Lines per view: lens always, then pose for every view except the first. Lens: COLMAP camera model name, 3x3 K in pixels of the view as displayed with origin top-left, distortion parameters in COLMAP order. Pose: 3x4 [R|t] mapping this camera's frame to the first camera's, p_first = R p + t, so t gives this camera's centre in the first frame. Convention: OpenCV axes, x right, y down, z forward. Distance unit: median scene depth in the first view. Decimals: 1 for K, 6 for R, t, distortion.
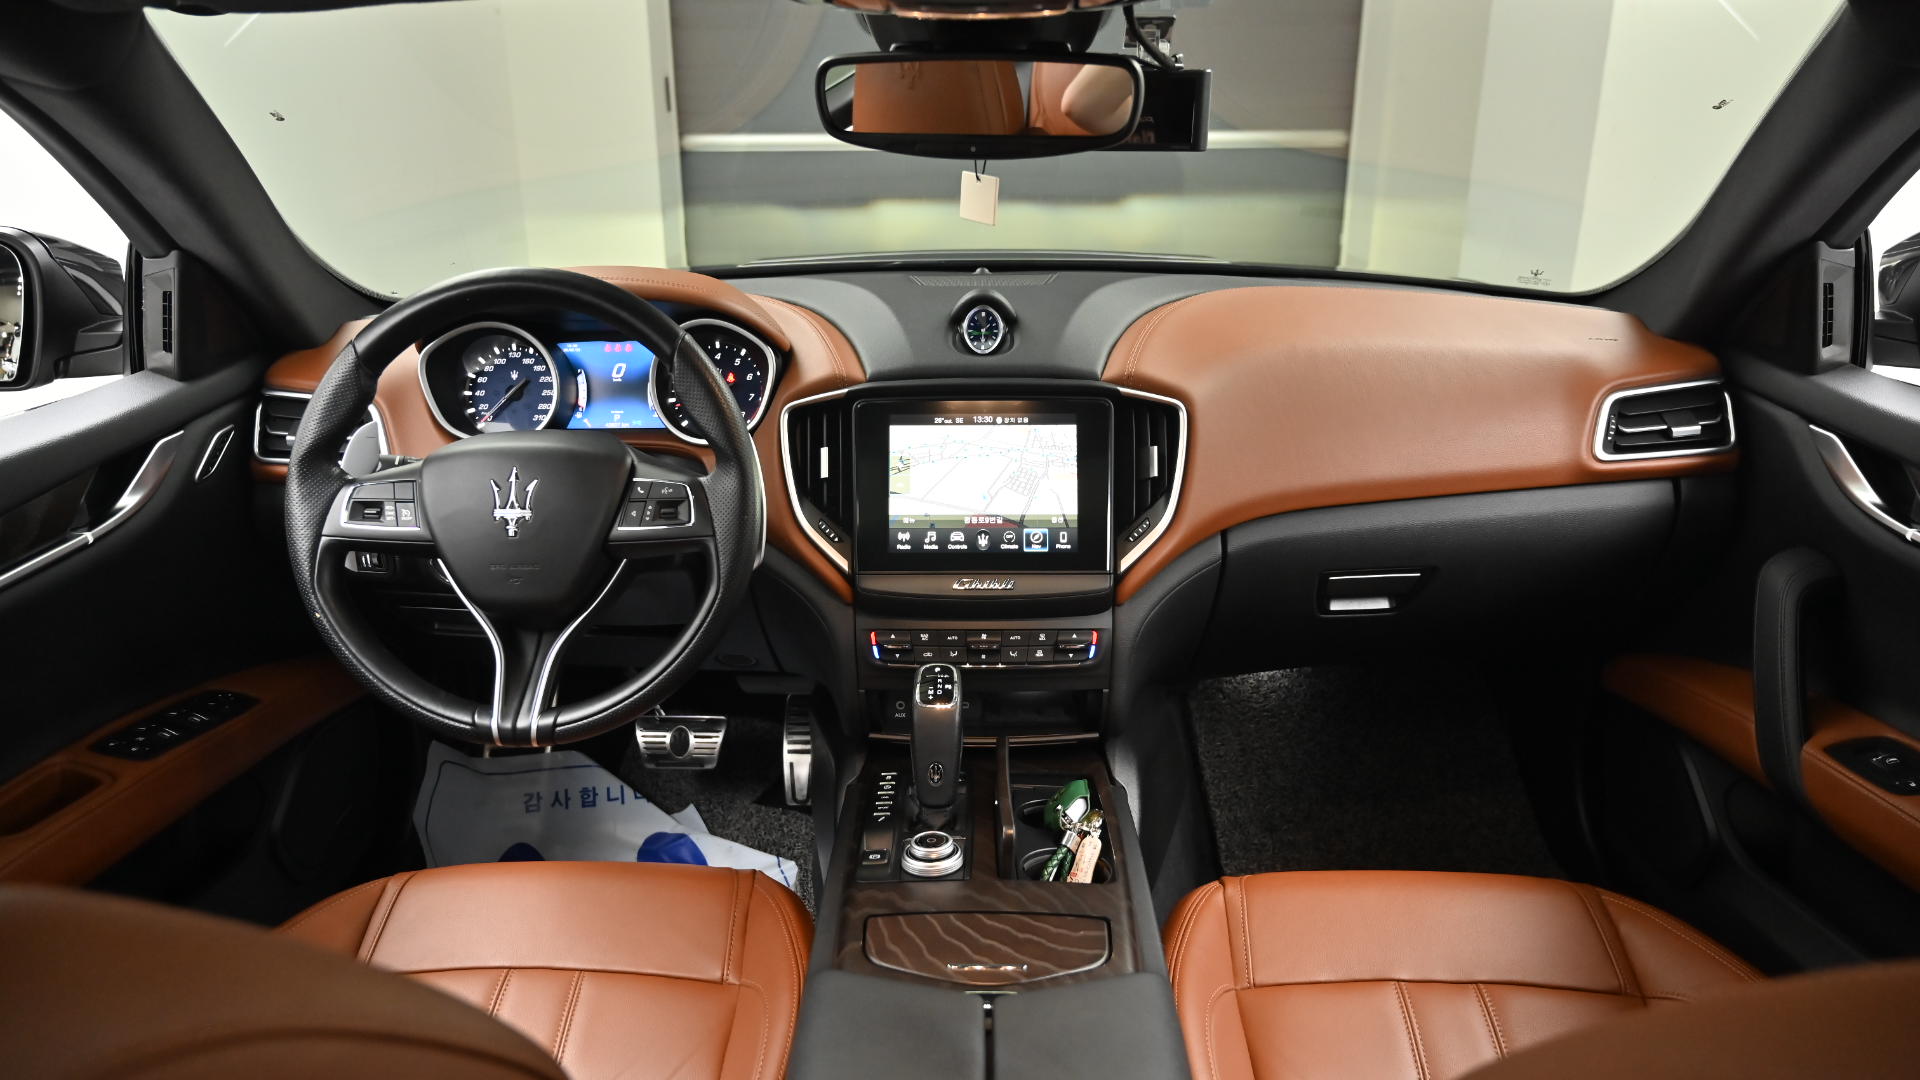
lens RADIAL K [[1295.6, 0, 960.0], [0, 1295.6, 540.0], [0, 0, 1]] dist [-0.004538, 0.000477]
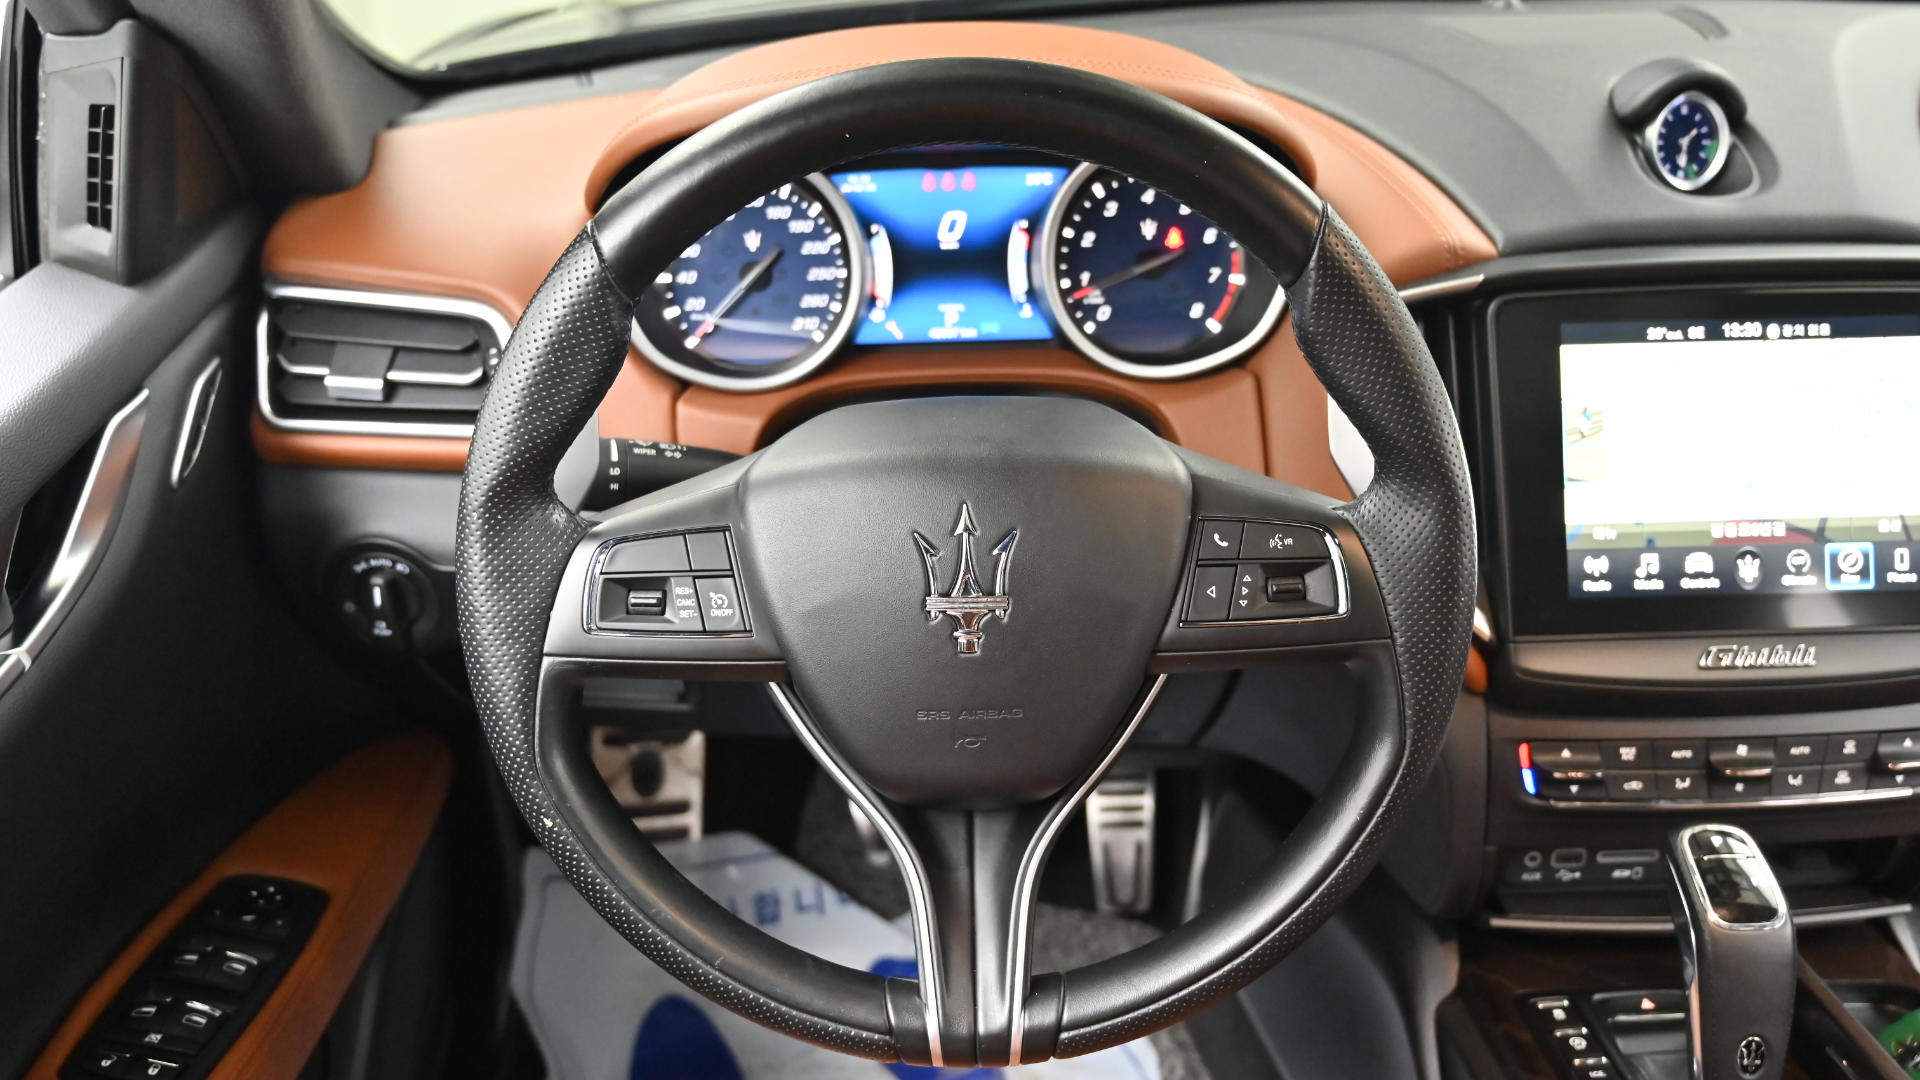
lens RADIAL K [[1699.1, 0, 960.0], [0, 1699.1, 540.0], [0, 0, 1]] dist [-0.001455, 0.001875]
pose [[0.998785, -0.027785, 0.040708, -0.319631], [0.021930, 0.990216, 0.137812, -0.110134], [-0.044139, -0.136752, 0.989621, 0.339520]]
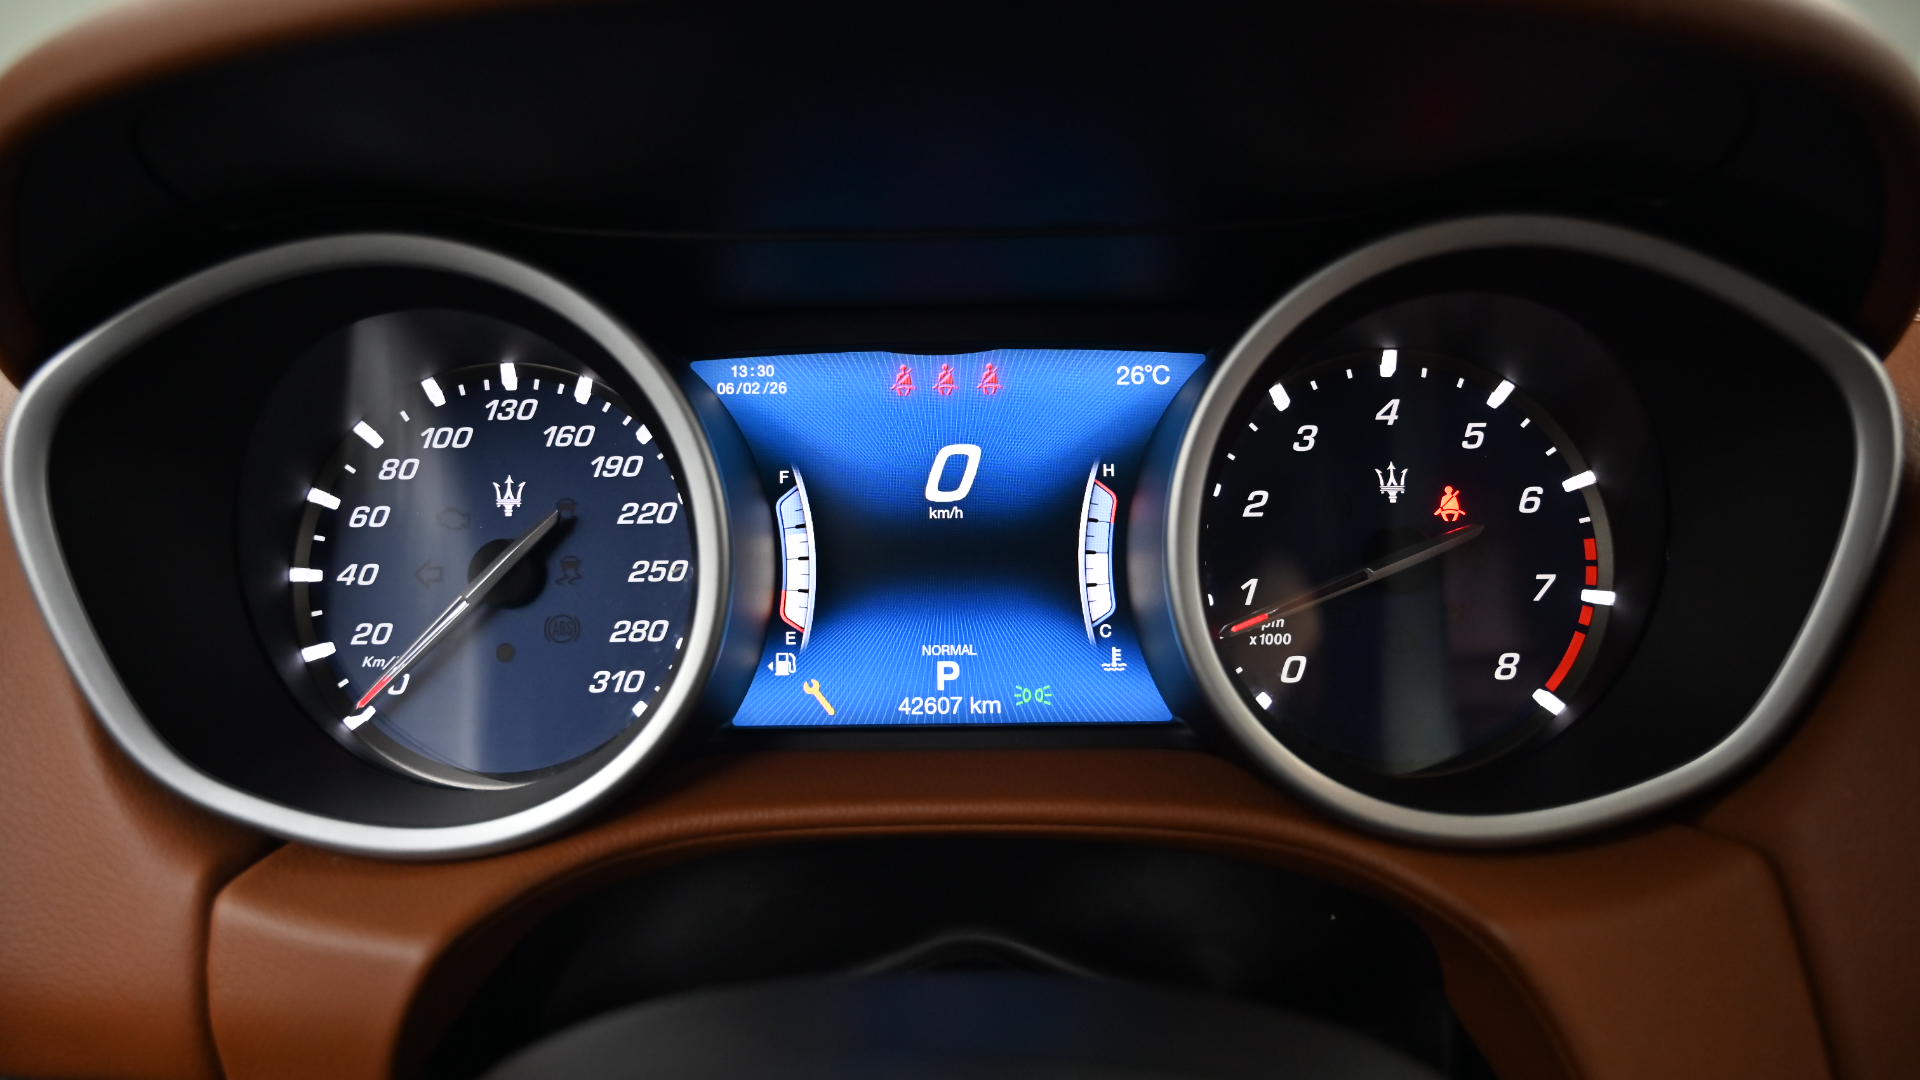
lens RADIAL K [[1295.6, 0, 960.0], [0, 1295.6, 540.0], [0, 0, 1]] dist [-0.004538, 0.000477]
pose [[0.999898, -0.006119, 0.012923, -0.290772], [0.006806, 0.998528, -0.053803, -0.116304], [-0.012575, 0.053886, 0.998468, 0.838240]]
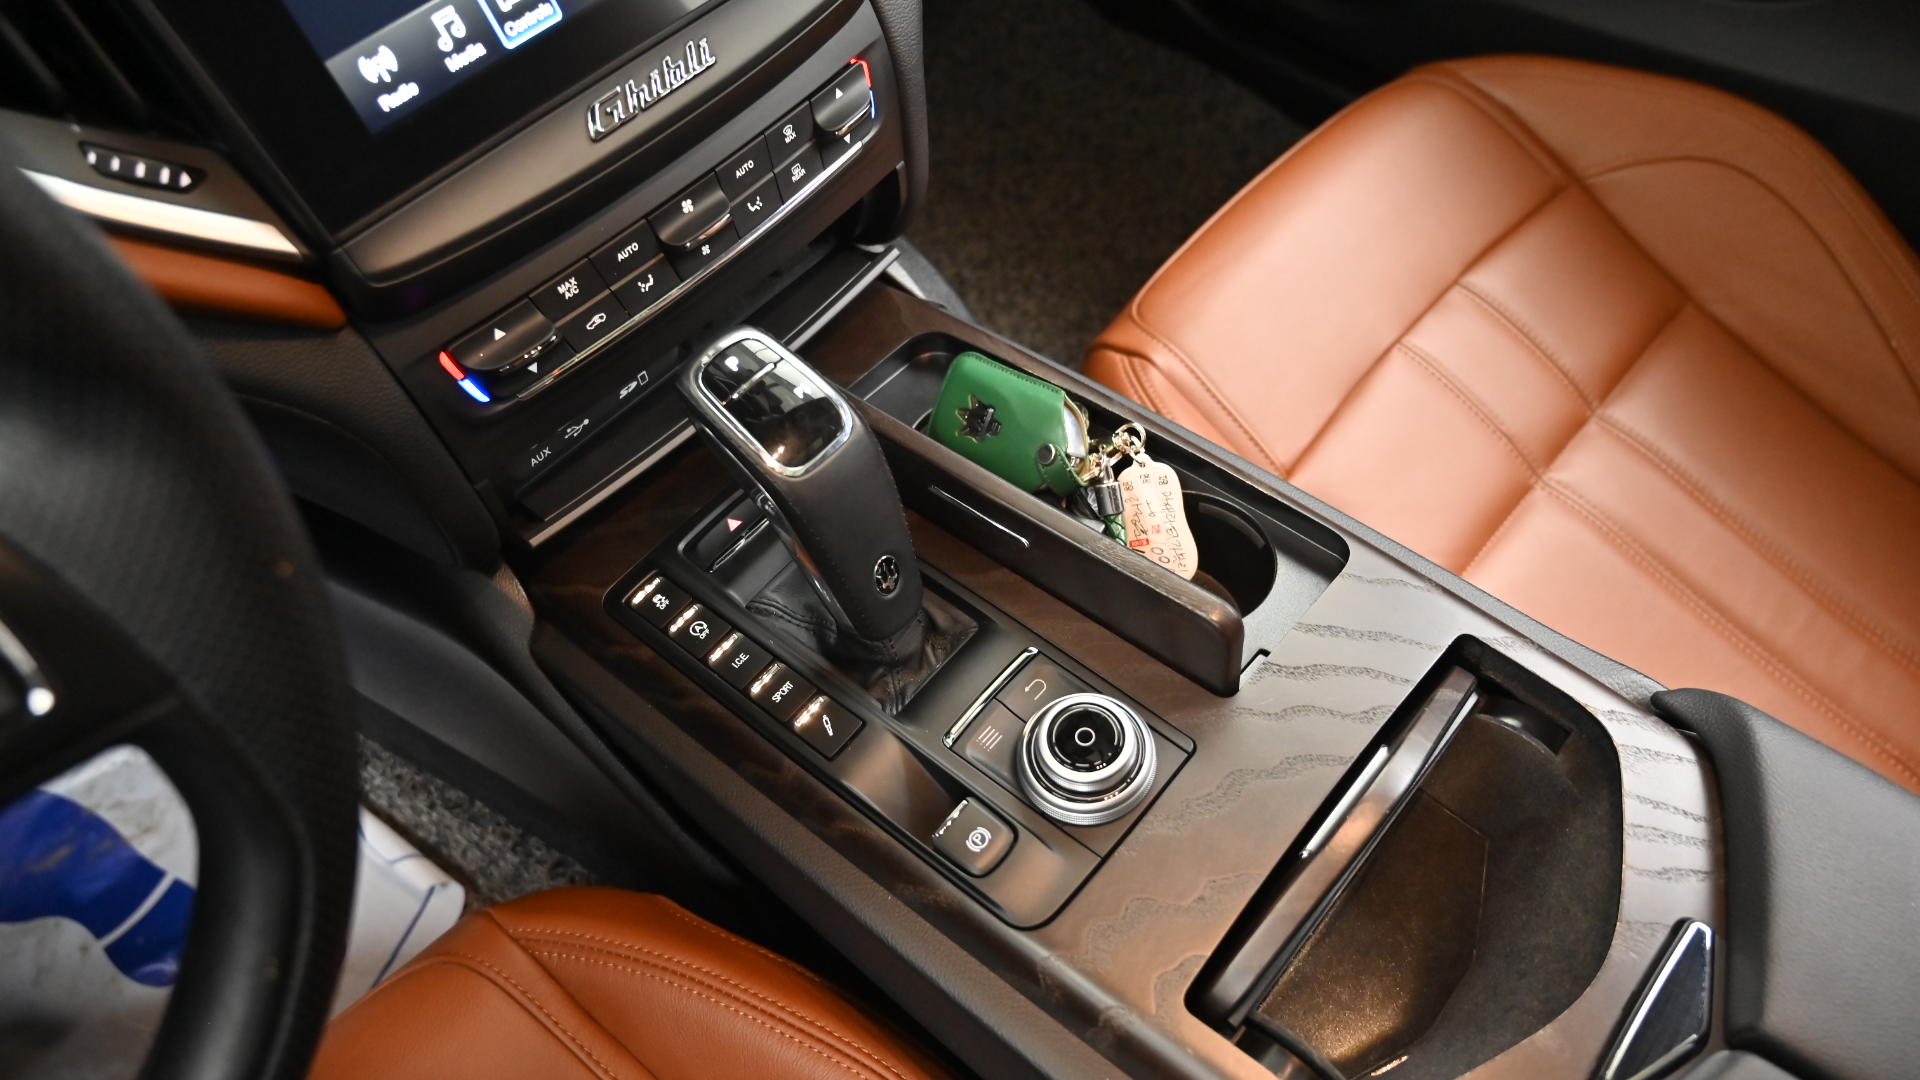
lens RADIAL K [[1295.6, 0, 960.0], [0, 1295.6, 540.0], [0, 0, 1]] dist [-0.004538, 0.000477]
pose [[0.643428, -0.637272, 0.424128, -0.160070], [0.259777, 0.702943, 0.662108, -0.094170], [-0.720081, -0.315840, 0.617842, 0.651956]]
